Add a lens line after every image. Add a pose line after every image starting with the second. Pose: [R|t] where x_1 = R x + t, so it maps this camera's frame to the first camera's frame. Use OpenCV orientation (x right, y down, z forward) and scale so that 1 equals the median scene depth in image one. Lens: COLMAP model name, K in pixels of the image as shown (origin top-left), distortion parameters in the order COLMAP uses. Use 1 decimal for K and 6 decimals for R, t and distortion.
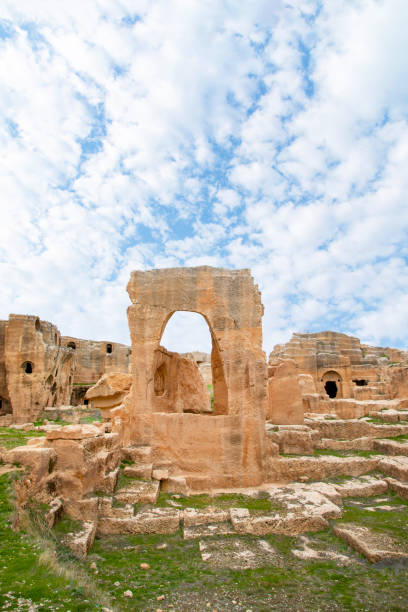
lens RADIAL K [[424.5, 0, 204.0], [0, 424.5, 306.0], [0, 0, 1]] dist [-0.094088, 0.069623]
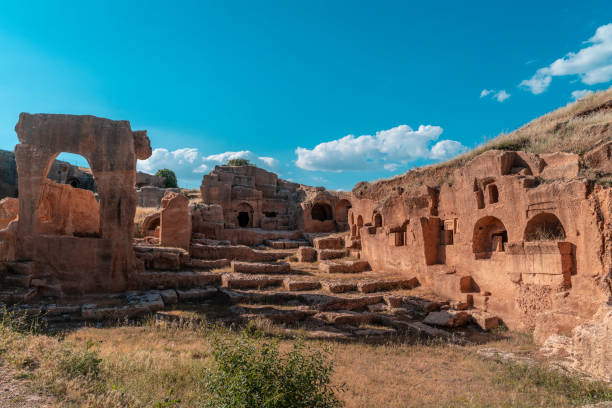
lens RADIAL K [[478.4, 0, 306.0], [0, 478.4, 204.0], [0, 0, 1]] dist [-0.002024, -0.002260]
pose [[0.964441, 0.043725, 0.260658, 0.270710], [-0.089009, 0.982345, 0.164546, -0.135122], [-0.248861, -0.181896, 0.951305, -0.505514]]
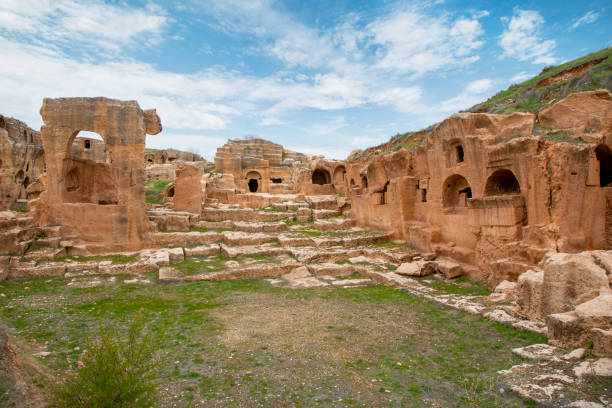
lens RADIAL K [[409.7, 0, 306.0], [0, 409.7, 204.0], [0, 0, 1]] dist [-0.072152, 0.034163]
pose [[0.975295, -0.001885, 0.220900, 0.382999], [-0.053073, 0.968676, 0.242589, -0.118010], [-0.214438, -0.248320, 0.944645, -0.462271]]
